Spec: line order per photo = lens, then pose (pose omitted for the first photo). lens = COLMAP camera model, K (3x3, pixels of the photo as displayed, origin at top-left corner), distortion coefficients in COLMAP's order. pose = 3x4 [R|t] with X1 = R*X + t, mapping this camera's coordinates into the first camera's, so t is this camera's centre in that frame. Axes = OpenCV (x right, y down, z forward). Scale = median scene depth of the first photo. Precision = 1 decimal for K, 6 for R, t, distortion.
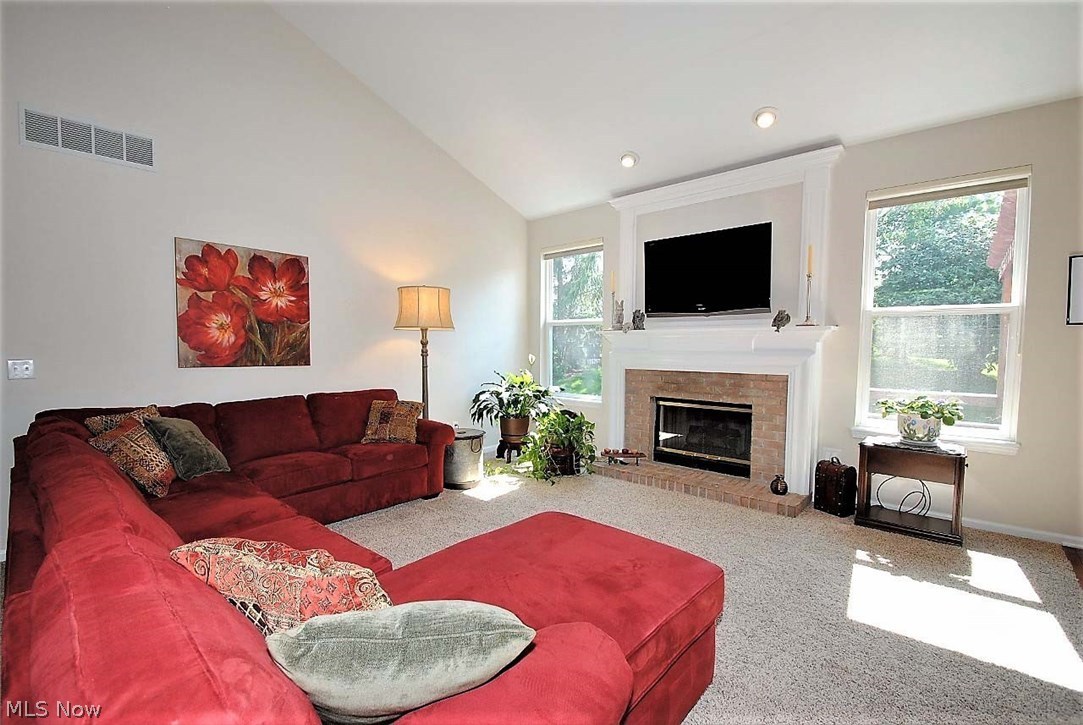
lens RADIAL K [[474.1, 0, 529.8], [0, 474.1, 373.9], [0, 0, 1]] dist [0.014186, -0.015476]
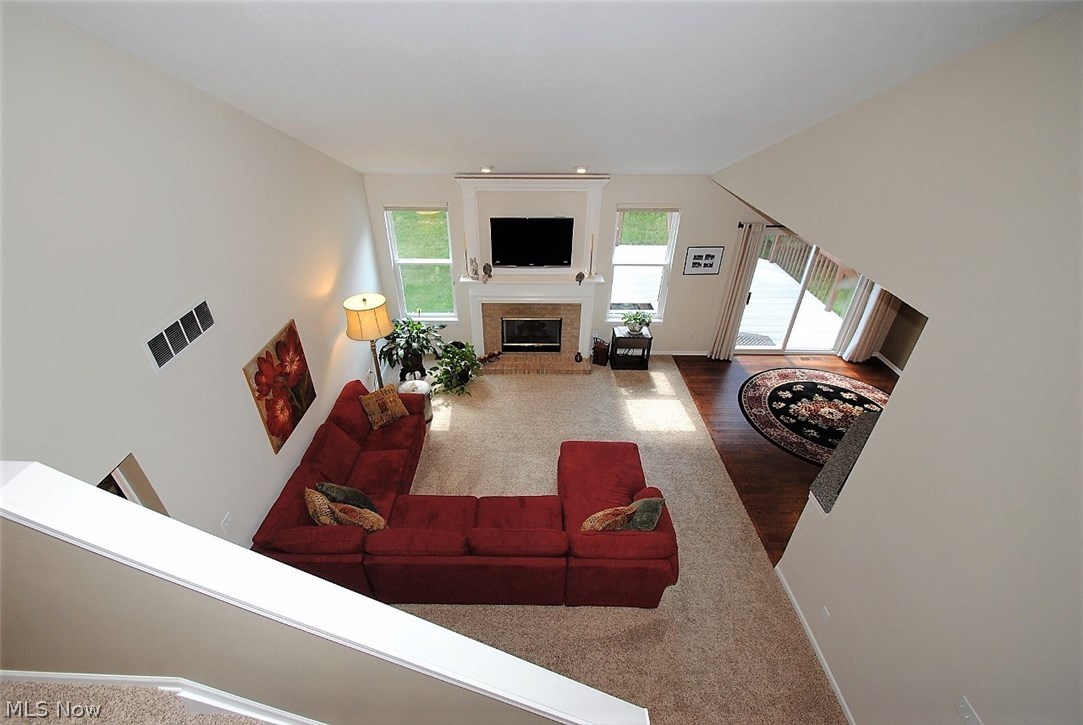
lens RADIAL K [[474.1, 0, 529.8], [0, 474.1, 373.9], [0, 0, 1]] dist [0.014186, -0.015476]
pose [[0.742318, -0.365459, 0.561608, -0.764319], [0.039858, 0.860761, 0.507447, -0.719138], [-0.668861, -0.354303, 0.653525, -0.188178]]
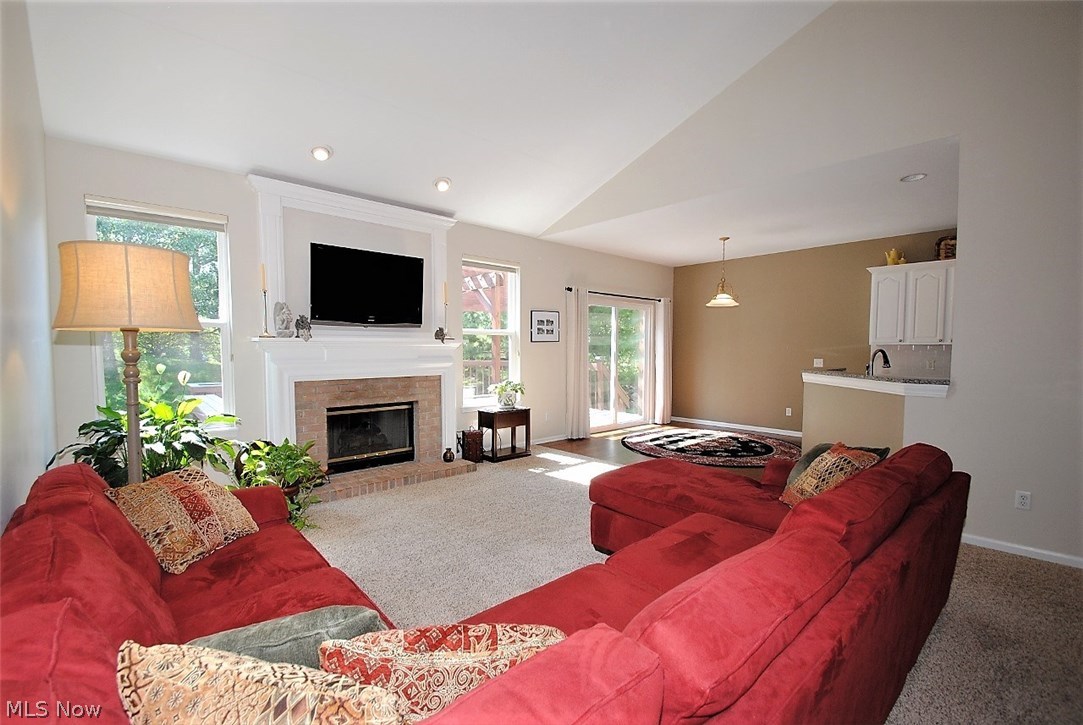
lens RADIAL K [[474.1, 0, 529.8], [0, 474.1, 373.9], [0, 0, 1]] dist [0.014186, -0.015476]
pose [[0.102417, -0.057936, 0.993053, -0.788732], [0.060539, 0.996815, 0.051912, -0.056091], [-0.992898, 0.054802, 0.105598, 0.605766]]
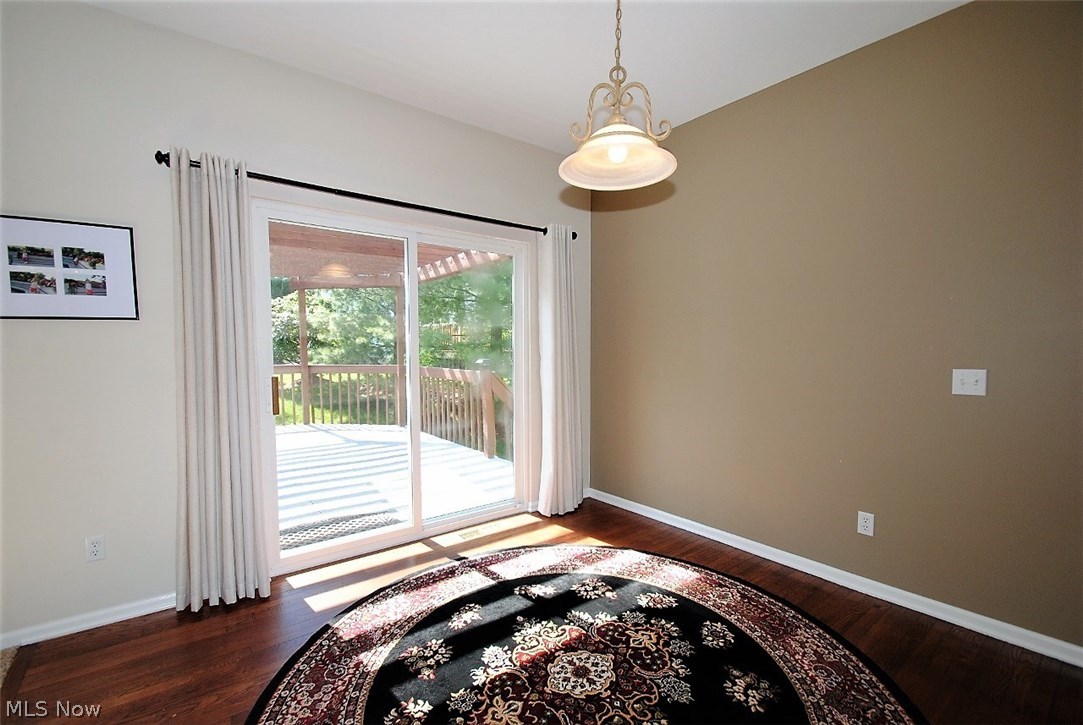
lens RADIAL K [[474.1, 0, 529.8], [0, 474.1, 373.9], [0, 0, 1]] dist [0.014186, -0.015476]
pose [[0.182858, -0.058567, 0.981393, 0.494315], [0.065915, 0.996708, 0.047199, -0.006107], [-0.980927, 0.056058, 0.186116, 0.101221]]
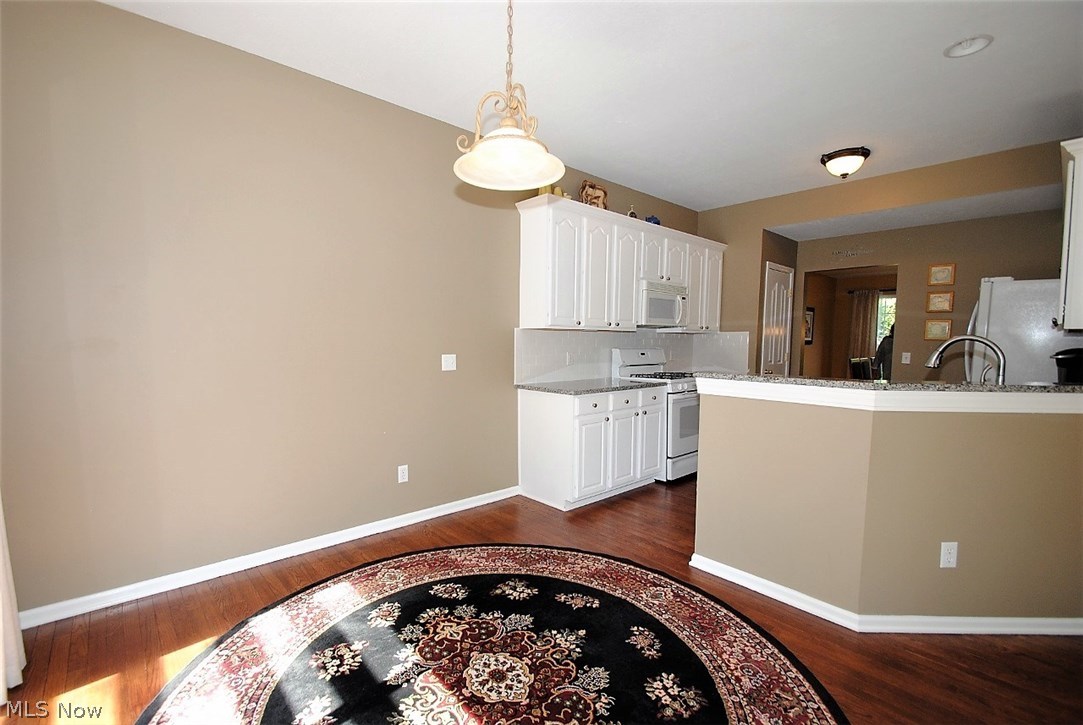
lens RADIAL K [[474.1, 0, 529.8], [0, 474.1, 373.9], [0, 0, 1]] dist [0.014186, -0.015476]
pose [[-0.994172, -0.020083, 0.105923, 0.885947], [-0.005617, 0.990810, 0.135143, -0.037756], [-0.107663, 0.133760, -0.985148, 0.578406]]
